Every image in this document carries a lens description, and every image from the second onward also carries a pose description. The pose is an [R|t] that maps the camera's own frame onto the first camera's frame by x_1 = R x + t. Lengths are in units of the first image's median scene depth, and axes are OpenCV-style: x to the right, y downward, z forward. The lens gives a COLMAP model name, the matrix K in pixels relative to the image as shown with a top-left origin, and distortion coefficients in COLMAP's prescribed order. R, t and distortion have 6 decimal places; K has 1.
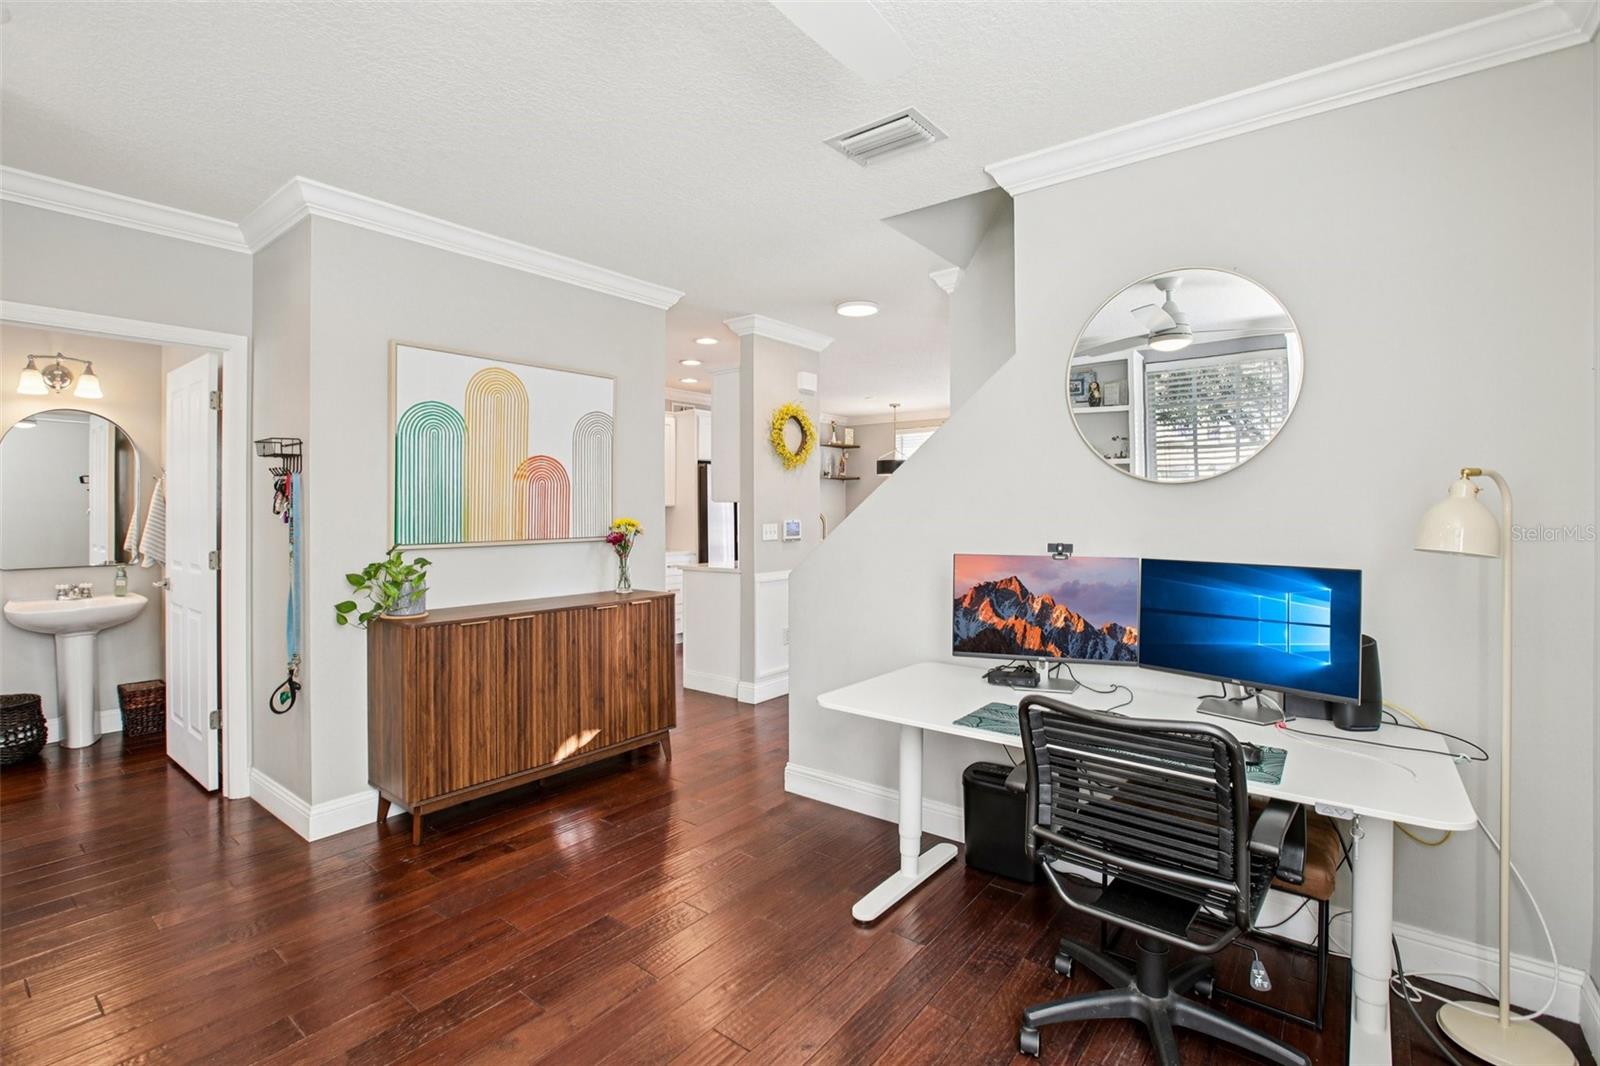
lens RADIAL K [[730.1, 0, 789.4], [0, 730.1, 497.0], [0, 0, 1]] dist [-0.051015, 0.015497]
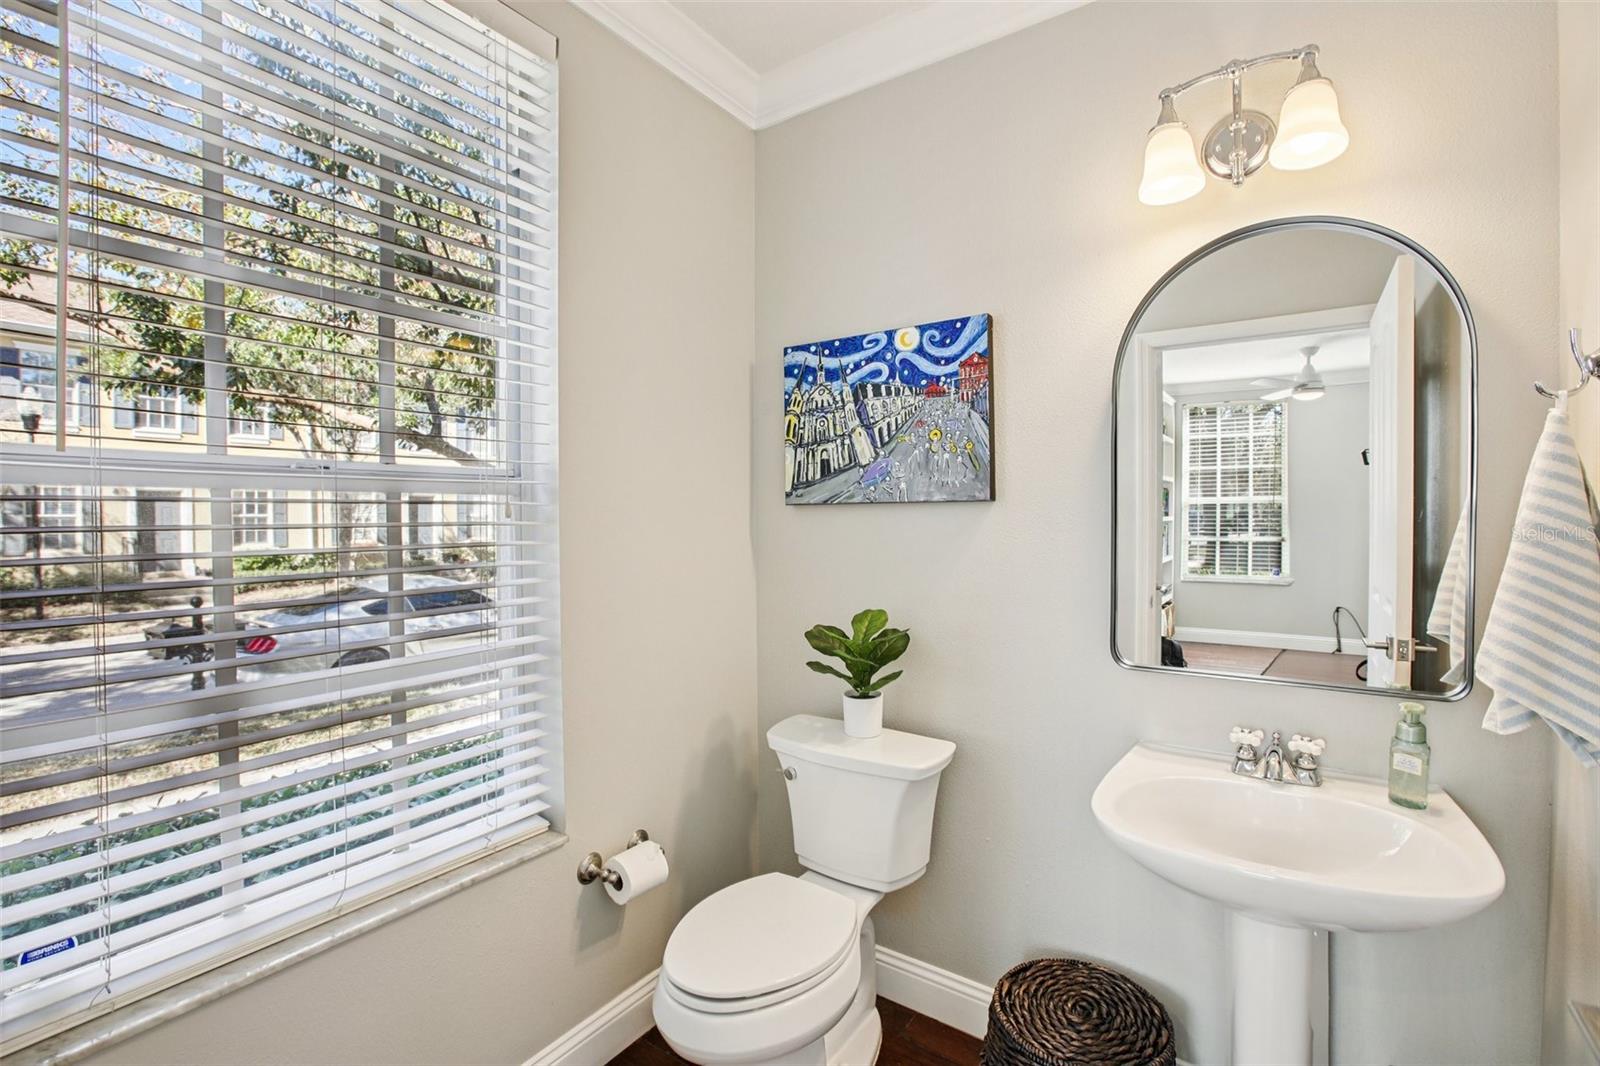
lens RADIAL K [[730.1, 0, 797.5], [0, 730.1, 534.6], [0, 0, 1]] dist [-0.051015, 0.015497]
pose [[0.069146, 0.029388, -0.997174, -0.688962], [0.019354, 0.999338, 0.030794, 0.012408], [0.997419, -0.021428, 0.068531, 0.743873]]
